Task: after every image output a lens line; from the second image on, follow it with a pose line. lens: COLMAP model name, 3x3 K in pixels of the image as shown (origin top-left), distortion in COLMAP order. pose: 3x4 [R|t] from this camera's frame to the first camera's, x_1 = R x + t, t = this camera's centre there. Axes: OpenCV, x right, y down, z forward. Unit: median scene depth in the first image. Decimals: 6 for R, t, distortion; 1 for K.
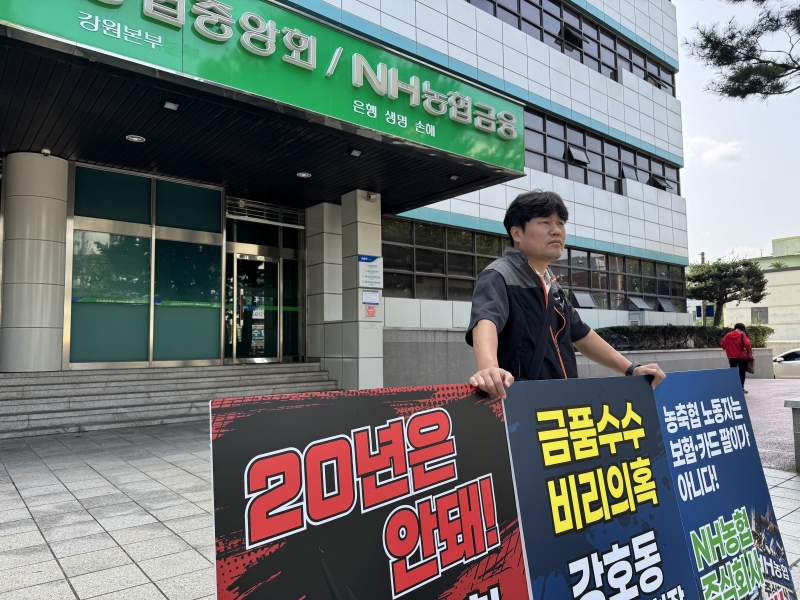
lens RADIAL K [[566.0, 0, 400.0], [0, 566.0, 300.0], [0, 0, 1]] dist [0.153795, -0.222569]
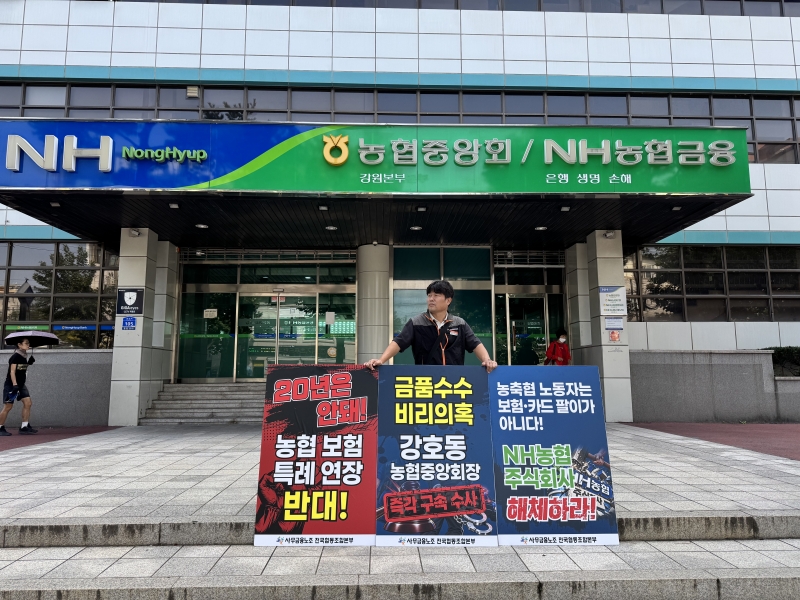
lens RADIAL K [[566.0, 0, 400.0], [0, 566.0, 300.0], [0, 0, 1]] dist [0.153795, -0.222569]
pose [[0.796661, -0.068928, -0.600484, 0.511164], [0.039763, 0.997301, -0.061723, 0.004323], [0.603117, 0.025295, 0.797251, -0.282286]]
